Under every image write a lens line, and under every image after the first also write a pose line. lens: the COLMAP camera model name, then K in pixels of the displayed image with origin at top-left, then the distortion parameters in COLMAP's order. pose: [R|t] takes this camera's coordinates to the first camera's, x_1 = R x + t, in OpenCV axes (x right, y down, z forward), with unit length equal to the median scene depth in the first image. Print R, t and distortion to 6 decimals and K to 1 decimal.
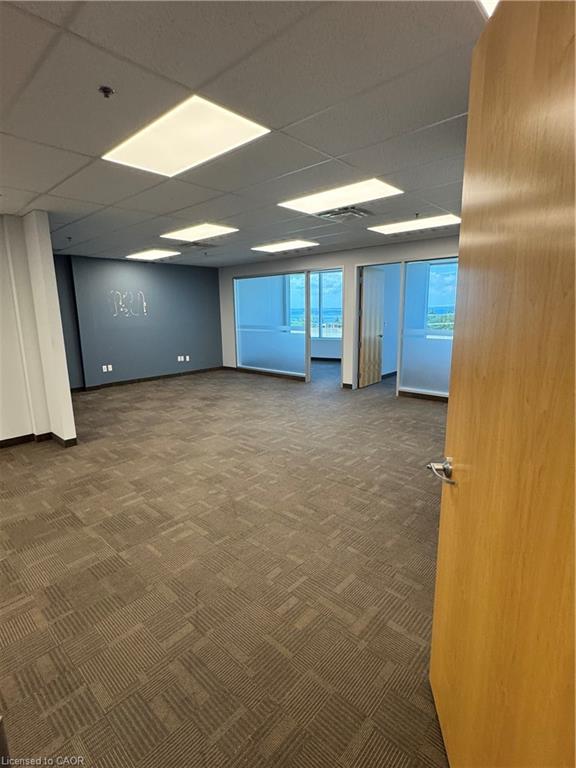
lens RADIAL K [[381.5, 0, 290.4], [0, 381.5, 384.4], [0, 0, 1]] dist [-0.003298, -0.000254]
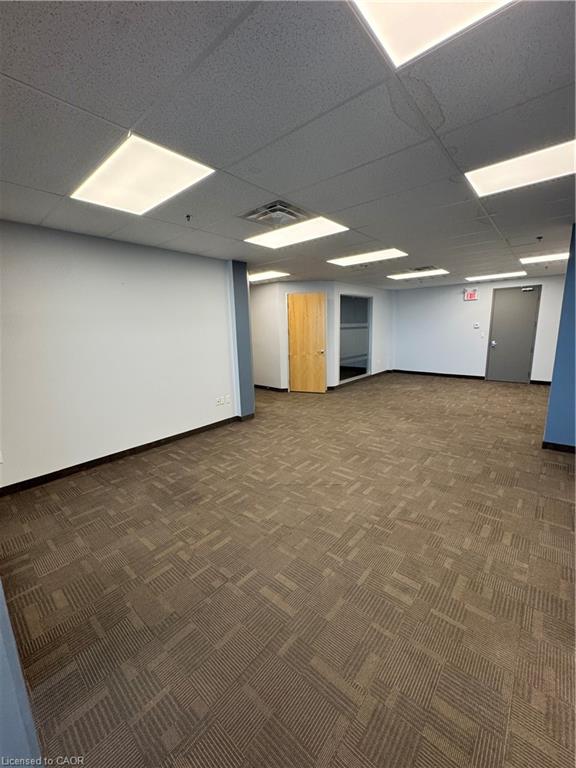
lens RADIAL K [[305.8, 0, 291.0], [0, 305.8, 382.4], [0, 0, 1]] dist [-0.000290, -0.000004]
pose [[-0.998959, 0.041261, -0.019467, 0.082657], [0.030865, 0.925438, 0.377640, -0.205938], [0.033597, 0.376646, -0.925748, 0.985721]]
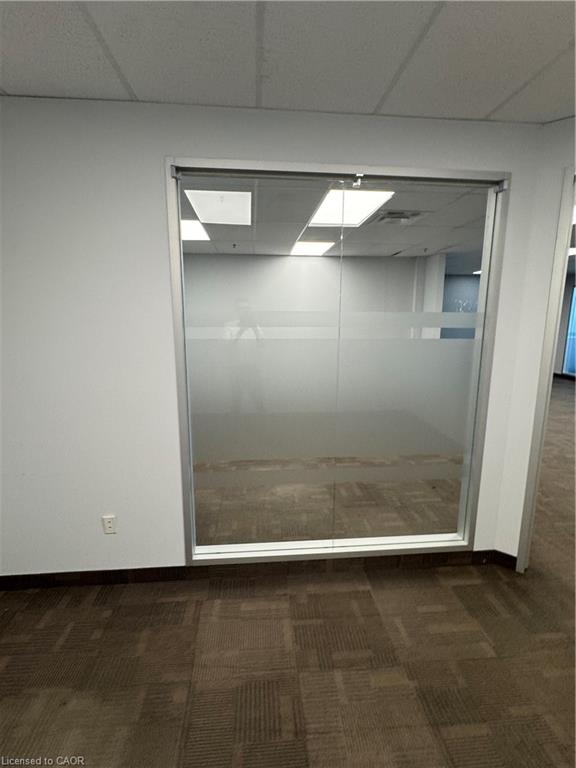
lens RADIAL K [[381.5, 0, 290.4], [0, 381.5, 384.4], [0, 0, 1]] dist [-0.003298, -0.000254]
pose [[0.740959, 0.138258, -0.657164, -0.005494], [-0.145998, 0.988336, 0.043317, 0.054206], [0.655488, 0.063849, 0.752502, -0.292169]]
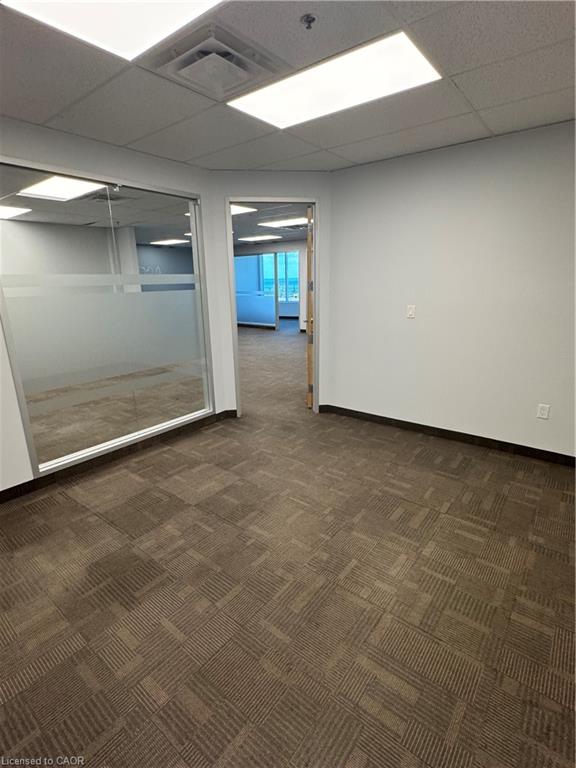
lens RADIAL K [[381.5, 0, 290.4], [0, 381.5, 384.4], [0, 0, 1]] dist [-0.003298, -0.000254]
pose [[0.997181, -0.023953, 0.071103, -0.012556], [0.018741, 0.997149, 0.073089, 0.103050], [-0.072651, -0.071550, 0.994788, -0.505470]]
